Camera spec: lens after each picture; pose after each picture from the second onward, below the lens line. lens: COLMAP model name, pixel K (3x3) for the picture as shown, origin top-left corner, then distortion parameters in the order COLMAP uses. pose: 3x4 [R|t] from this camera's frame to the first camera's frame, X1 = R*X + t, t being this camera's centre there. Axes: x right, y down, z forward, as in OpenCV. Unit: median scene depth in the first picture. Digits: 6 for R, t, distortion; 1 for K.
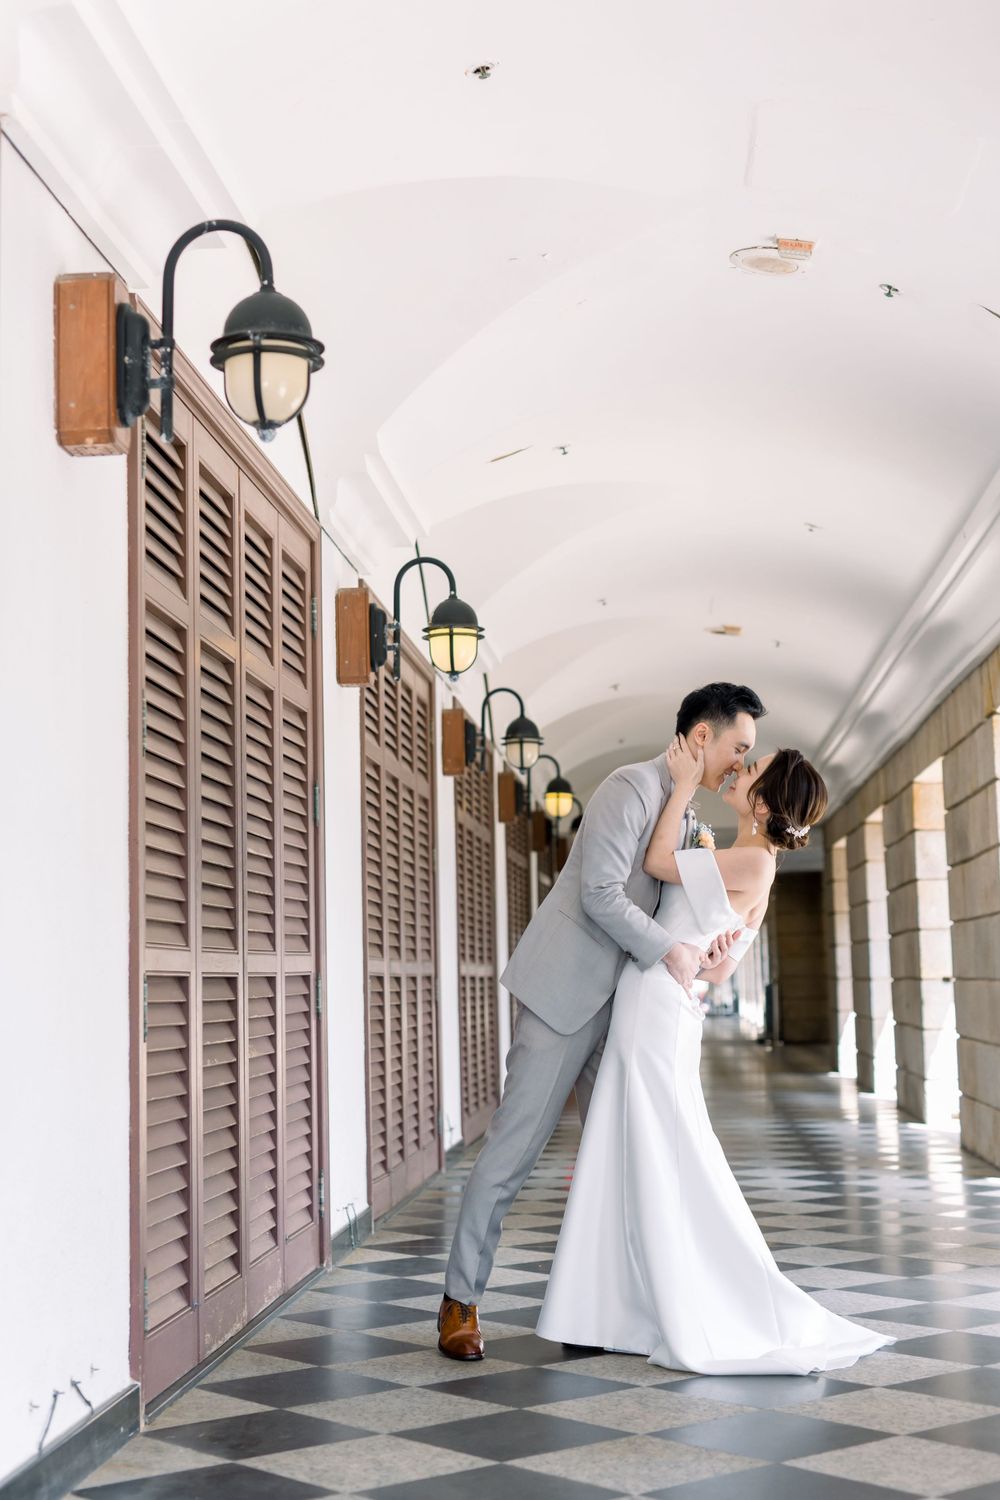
lens RADIAL K [[2124.7, 0, 500.0], [0, 2124.7, 750.0], [0, 0, 1]] dist [-0.023366, -0.080766]
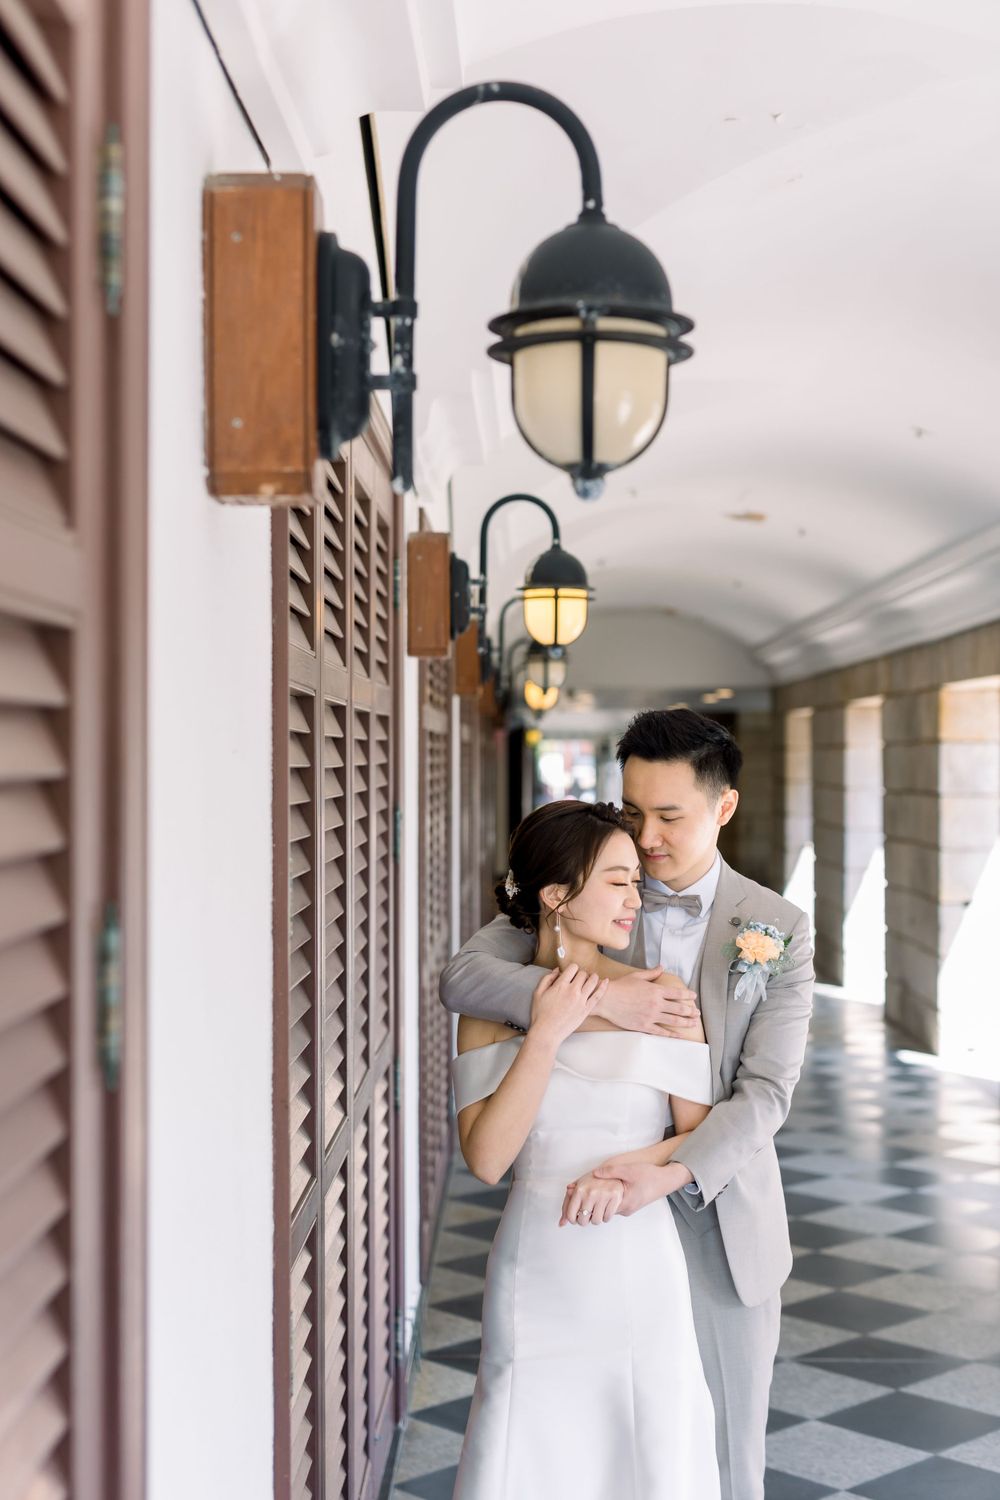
lens RADIAL K [[2025.4, 0, 500.0], [0, 2025.4, 750.0], [0, 0, 1]] dist [0.006747, -0.005753]
pose [[0.997505, 0.020755, 0.067473, -0.165822], [-0.027576, 0.994423, 0.101791, -0.132525], [-0.064984, -0.103398, 0.992515, 0.465958]]
